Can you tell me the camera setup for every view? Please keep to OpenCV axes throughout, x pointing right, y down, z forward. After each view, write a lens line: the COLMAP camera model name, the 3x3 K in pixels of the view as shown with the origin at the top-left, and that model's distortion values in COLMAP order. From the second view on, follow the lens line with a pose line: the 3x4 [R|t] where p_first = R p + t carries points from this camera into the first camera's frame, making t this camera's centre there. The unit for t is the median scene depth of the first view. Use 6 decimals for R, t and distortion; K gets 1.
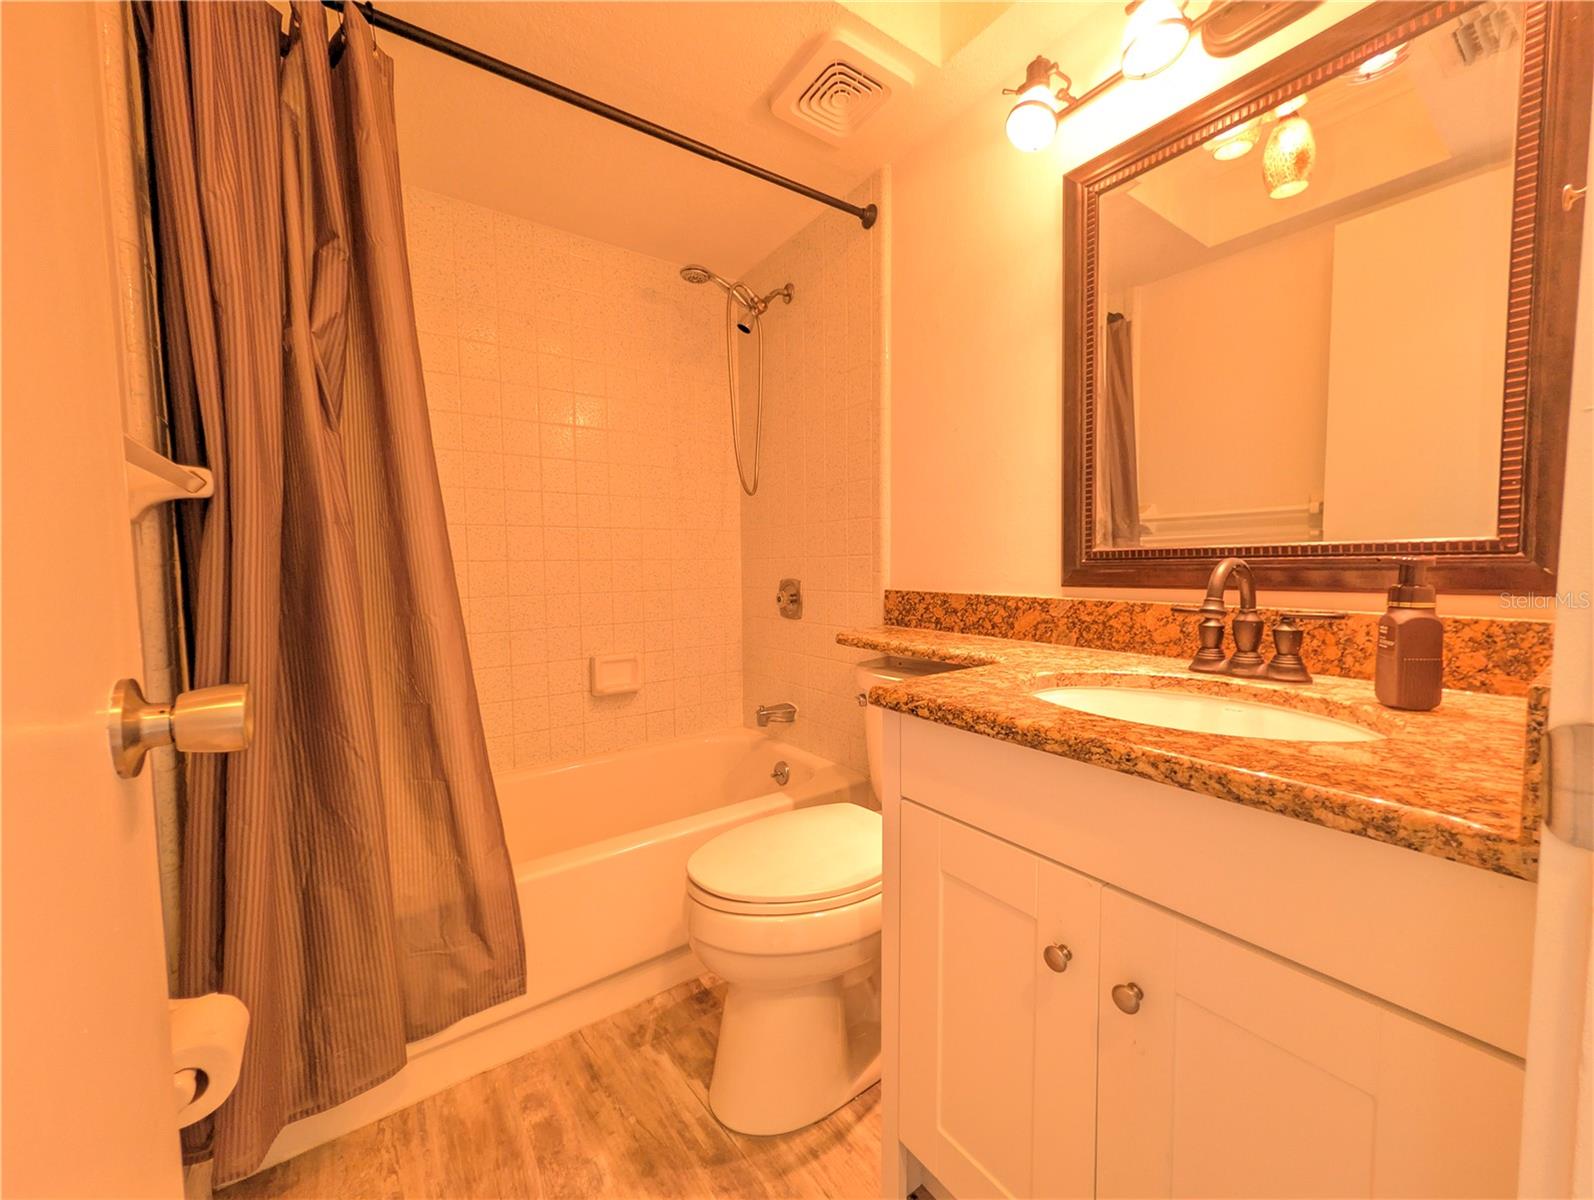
lens RADIAL K [[616.8, 0, 796.5], [0, 616.8, 602.8], [0, 0, 1]] dist [0.000171, 0.000573]
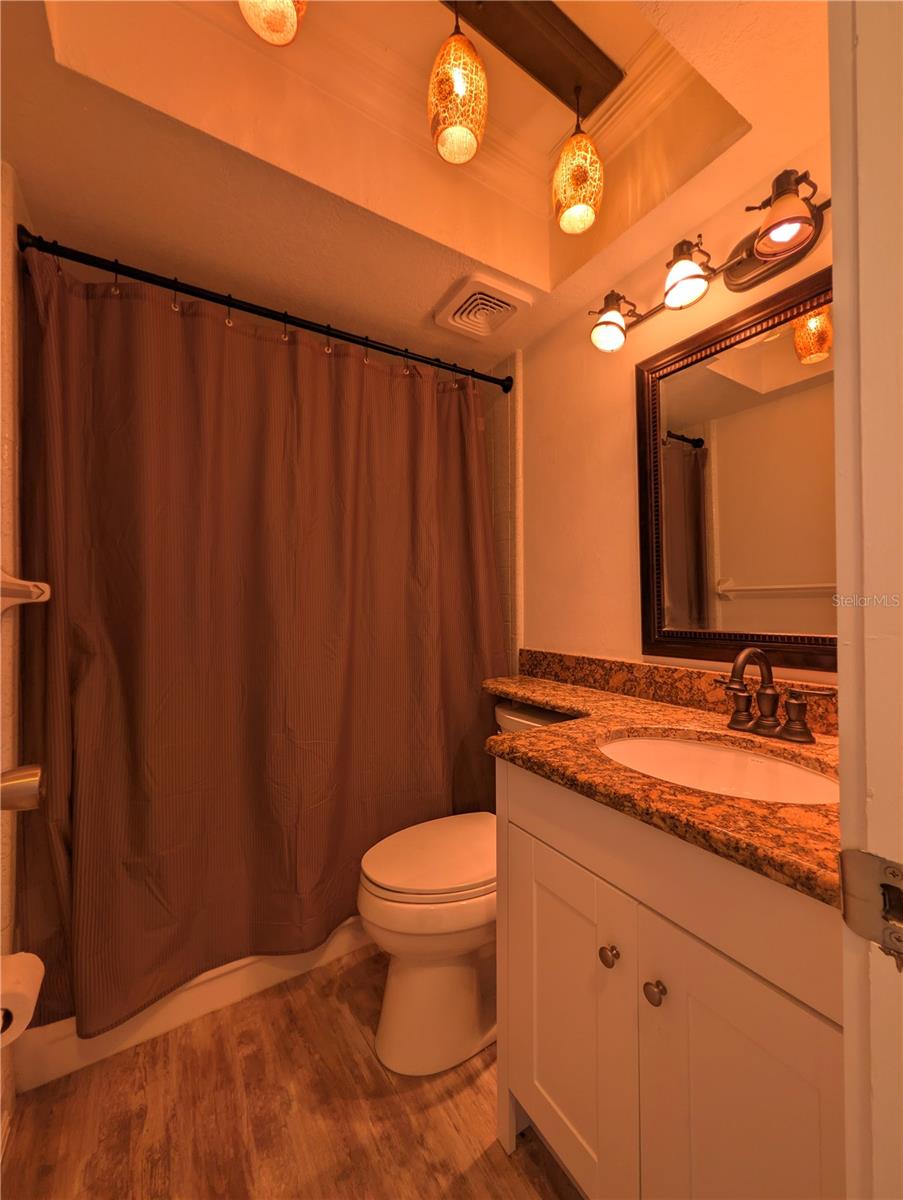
lens RADIAL K [[464.3, 0, 452.2], [0, 464.3, 601.4], [0, 0, 1]] dist [0.000171, 0.000573]
pose [[0.998270, 0.002618, -0.058736, 0.086704], [-0.006774, 0.997477, -0.070671, -0.080990], [0.058403, 0.070946, 0.995769, -0.058470]]
